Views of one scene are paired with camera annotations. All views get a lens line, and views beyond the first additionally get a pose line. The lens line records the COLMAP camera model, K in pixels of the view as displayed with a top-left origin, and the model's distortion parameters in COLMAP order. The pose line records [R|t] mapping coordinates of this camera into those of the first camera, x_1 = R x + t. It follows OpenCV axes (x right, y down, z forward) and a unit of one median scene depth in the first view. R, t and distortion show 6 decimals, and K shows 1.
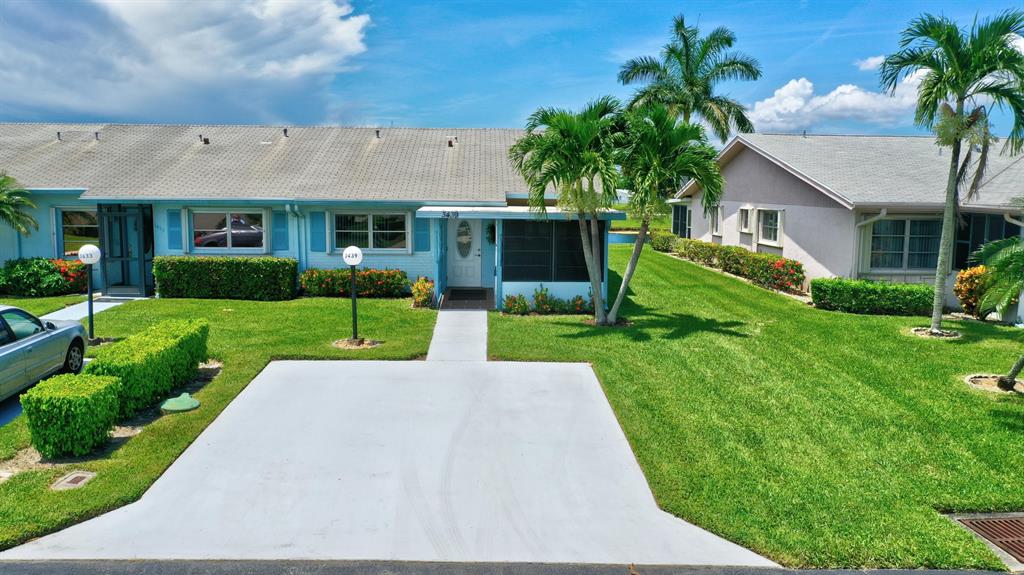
lens RADIAL K [[808.1, 0, 512.7], [0, 808.1, 281.2], [0, 0, 1]] dist [-0.014593, 0.000920]
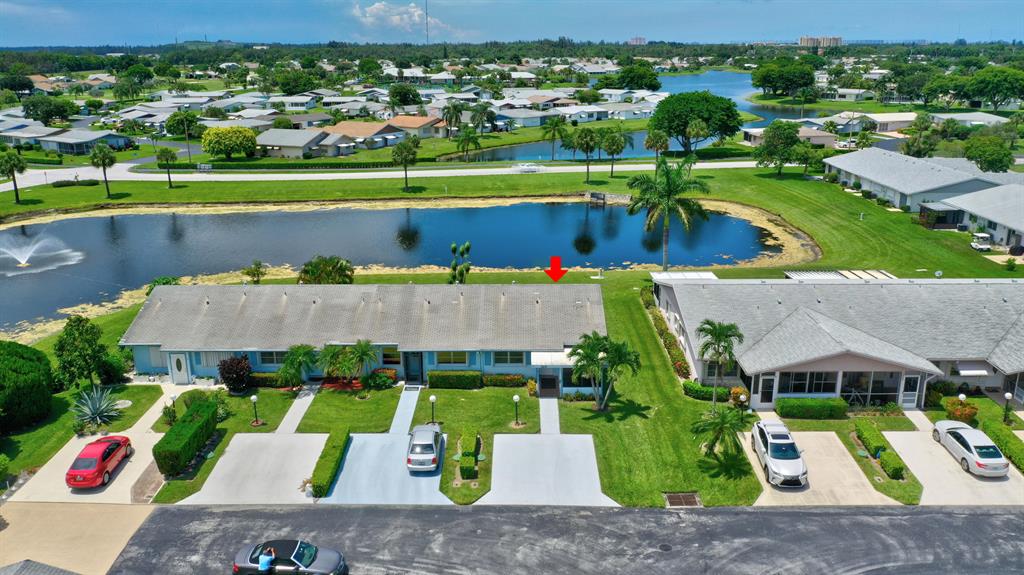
lens RADIAL K [[808.1, 0, 508.6], [0, 808.1, 291.0], [0, 0, 1]] dist [-0.014593, 0.000920]
pose [[0.998414, -0.006972, -0.055871, -0.040784], [0.016440, 0.985162, 0.170837, -0.784135], [0.053851, -0.171485, 0.983714, -1.607802]]
